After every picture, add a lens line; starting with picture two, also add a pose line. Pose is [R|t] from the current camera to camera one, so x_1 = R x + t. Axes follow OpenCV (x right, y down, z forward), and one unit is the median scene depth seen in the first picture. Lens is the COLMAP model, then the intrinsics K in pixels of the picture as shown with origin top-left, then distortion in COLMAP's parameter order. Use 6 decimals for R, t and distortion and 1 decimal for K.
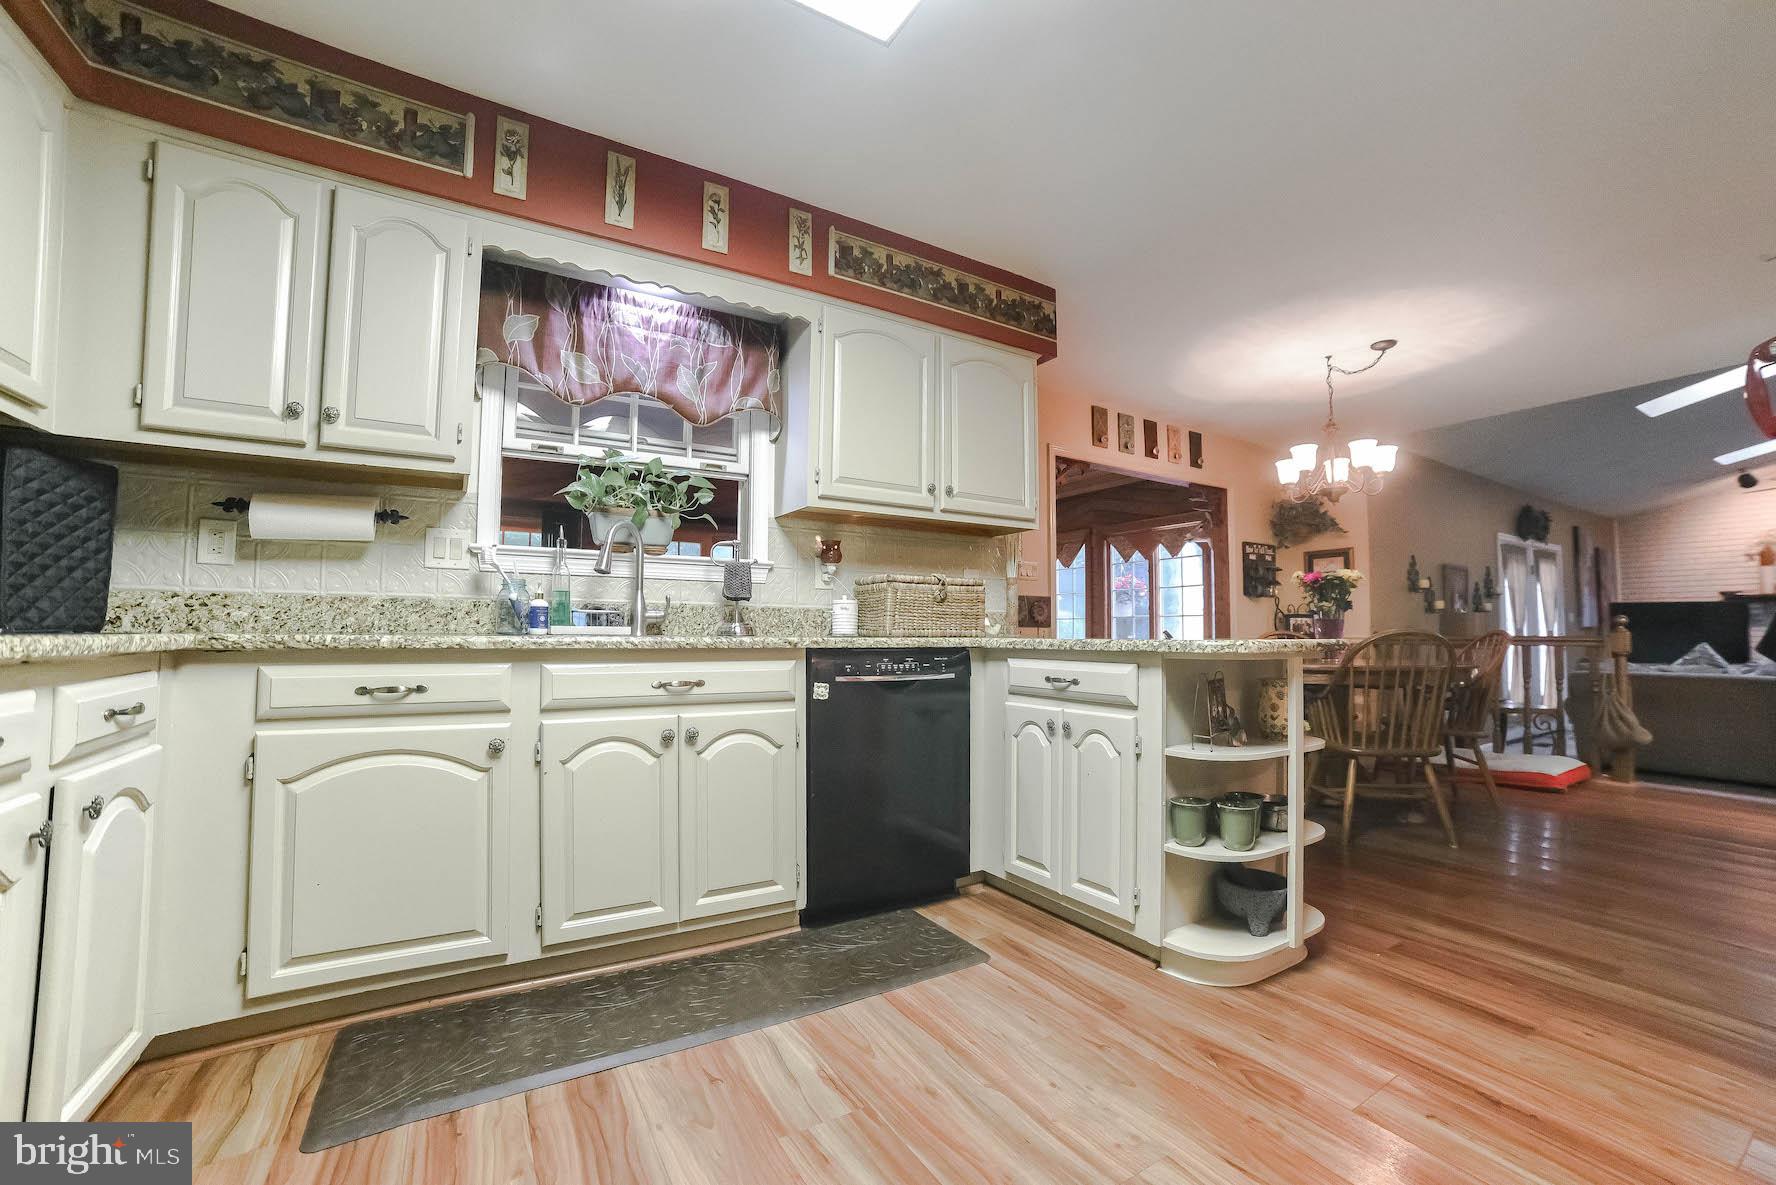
lens RADIAL K [[723.3, 0, 892.7], [0, 723.3, 604.8], [0, 0, 1]] dist [-0.105375, 0.040669]
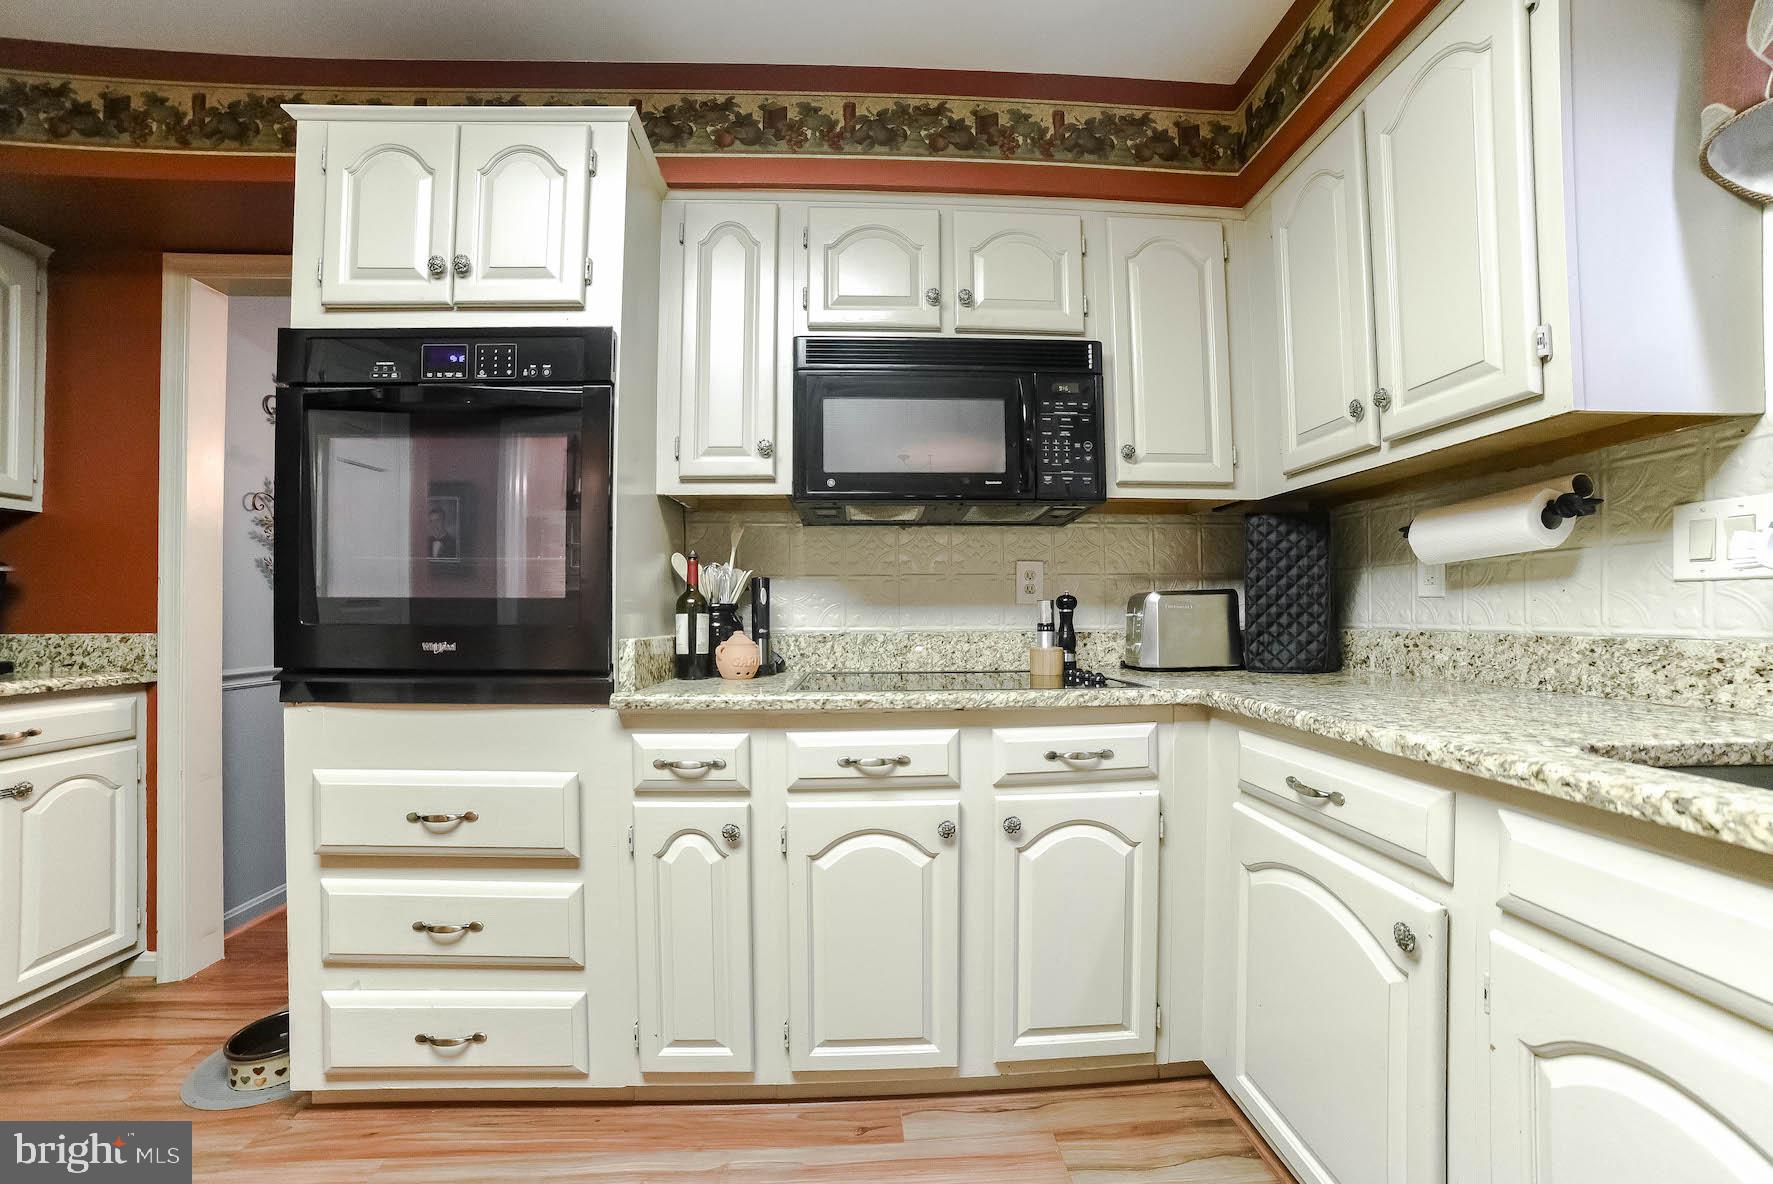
lens RADIAL K [[722.1, 0, 891.2], [0, 722.1, 604.3], [0, 0, 1]] dist [-0.105375, 0.040669]
pose [[-0.480237, -0.014293, -0.877023, 0.068930], [0.039365, 0.998509, -0.037829, -0.039527], [0.876255, -0.052691, -0.478958, 0.718716]]
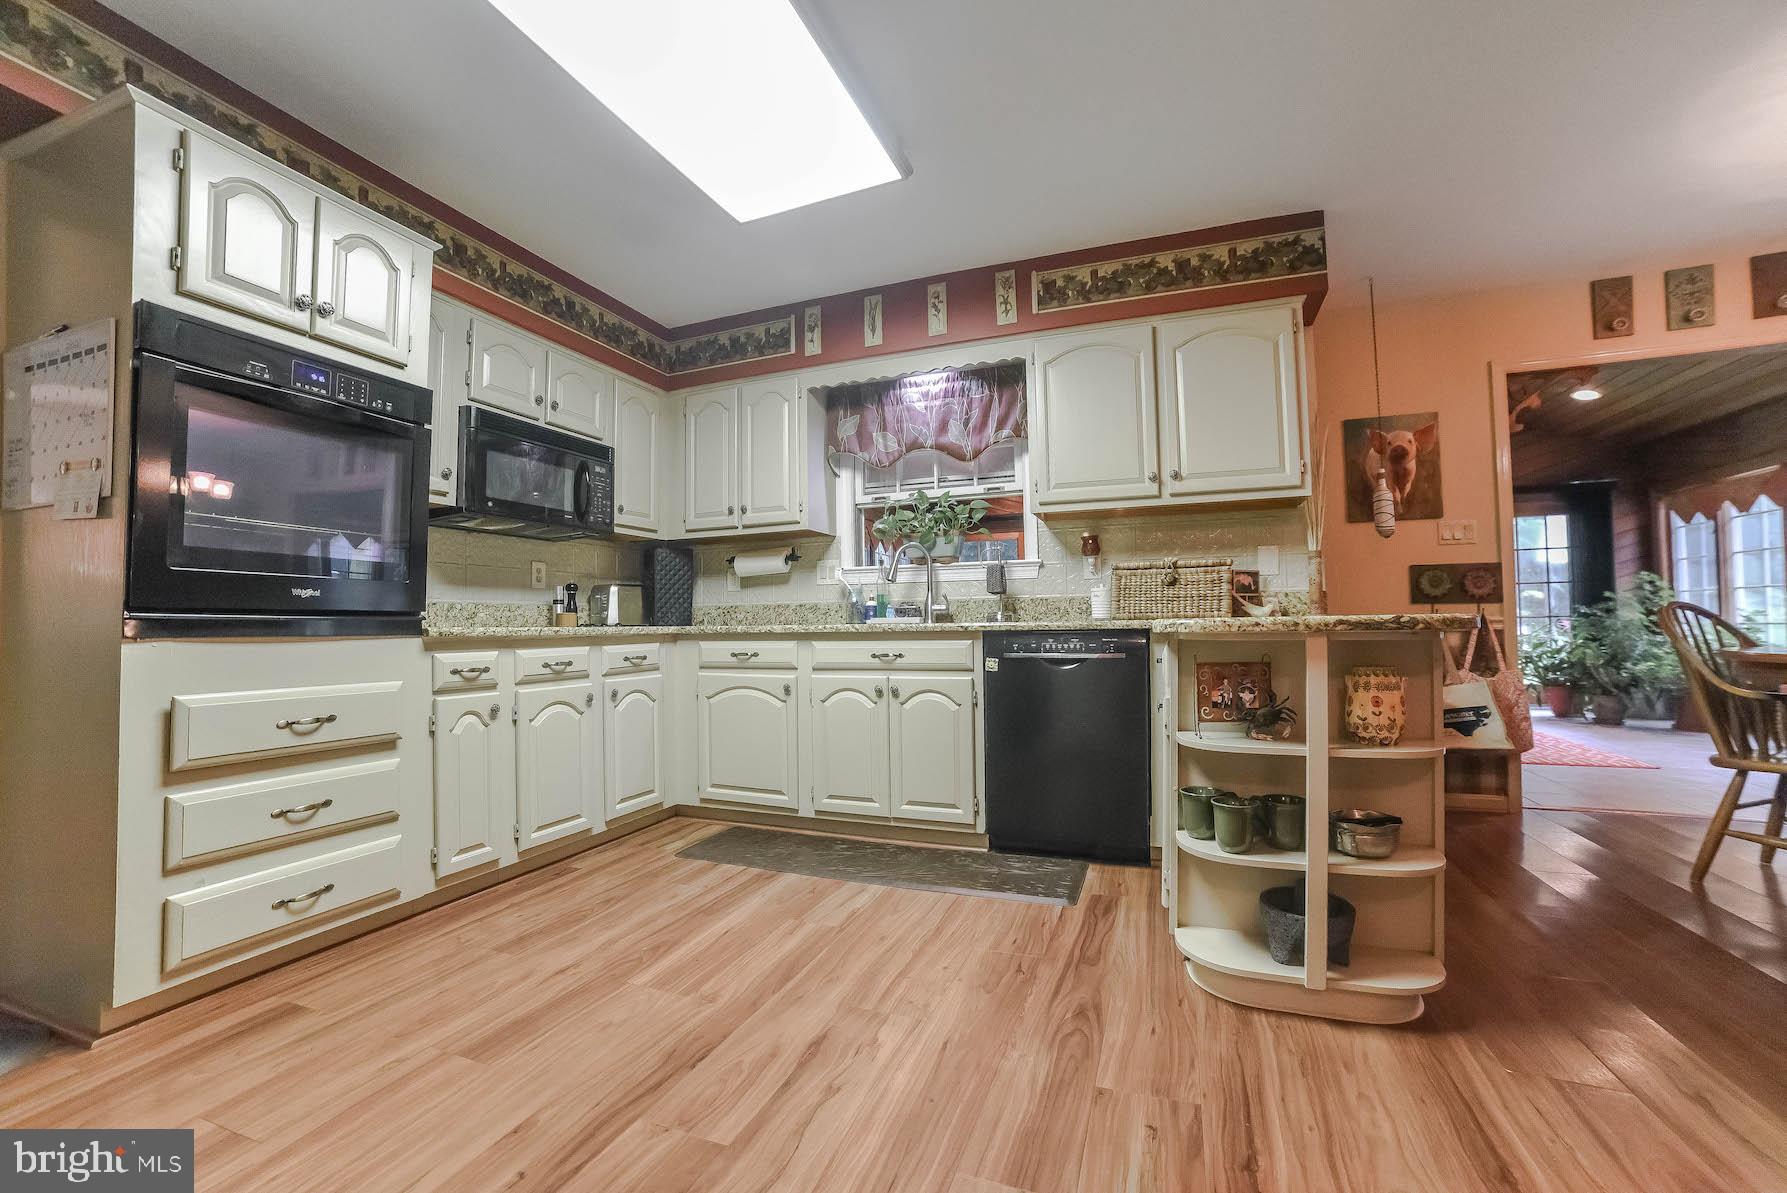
lens RADIAL K [[727.8, 0, 898.2], [0, 727.8, 608.9], [0, 0, 1]] dist [-0.105375, 0.040669]
pose [[0.603834, -0.031405, -0.796491, 0.824683], [0.048595, 0.998815, -0.002542, 0.017177], [0.795627, -0.037170, 0.604645, 0.102617]]
